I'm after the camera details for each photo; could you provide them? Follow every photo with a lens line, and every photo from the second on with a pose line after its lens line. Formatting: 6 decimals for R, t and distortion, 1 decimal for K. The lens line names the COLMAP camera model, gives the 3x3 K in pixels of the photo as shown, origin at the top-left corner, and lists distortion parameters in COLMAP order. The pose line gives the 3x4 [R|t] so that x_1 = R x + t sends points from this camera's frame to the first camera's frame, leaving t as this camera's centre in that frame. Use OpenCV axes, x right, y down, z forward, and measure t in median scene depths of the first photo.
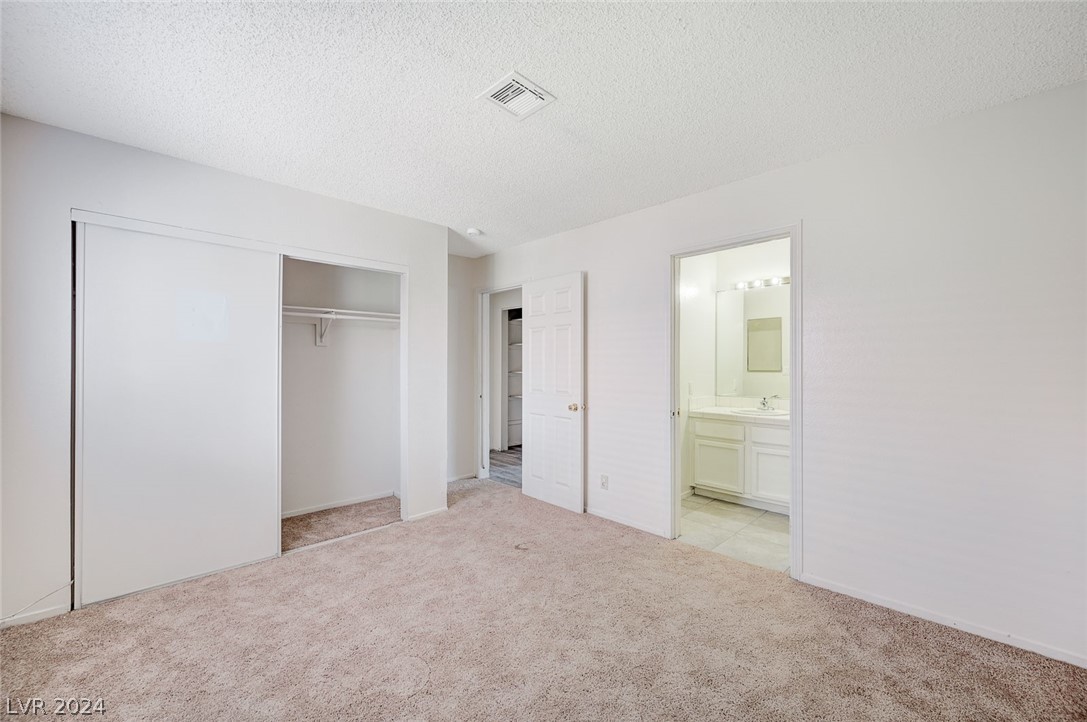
lens RADIAL K [[430.8, 0, 543.5], [0, 430.8, 361.0], [0, 0, 1]] dist [-0.001001, 0.000138]
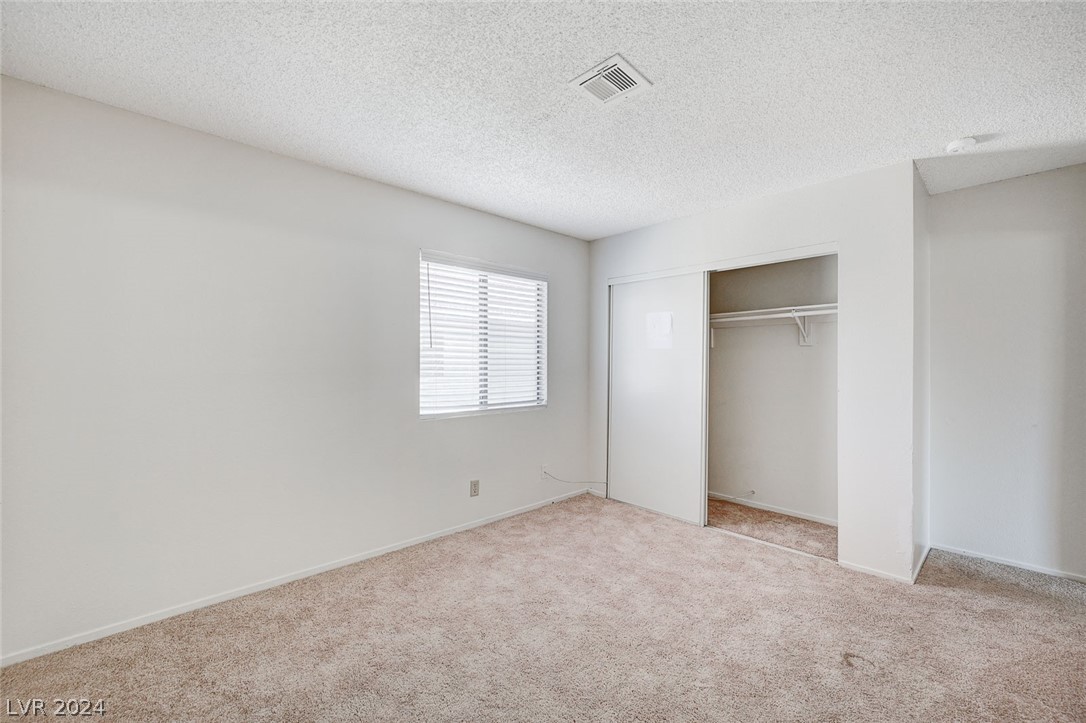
lens RADIAL K [[430.4, 0, 543.0], [0, 430.4, 361.5], [0, 0, 1]] dist [-0.001001, 0.000138]
pose [[0.008307, -0.004598, -0.999955, 0.506655], [0.001243, 0.999989, -0.004587, 0.003737], [0.999965, -0.001205, 0.008313, 0.489621]]
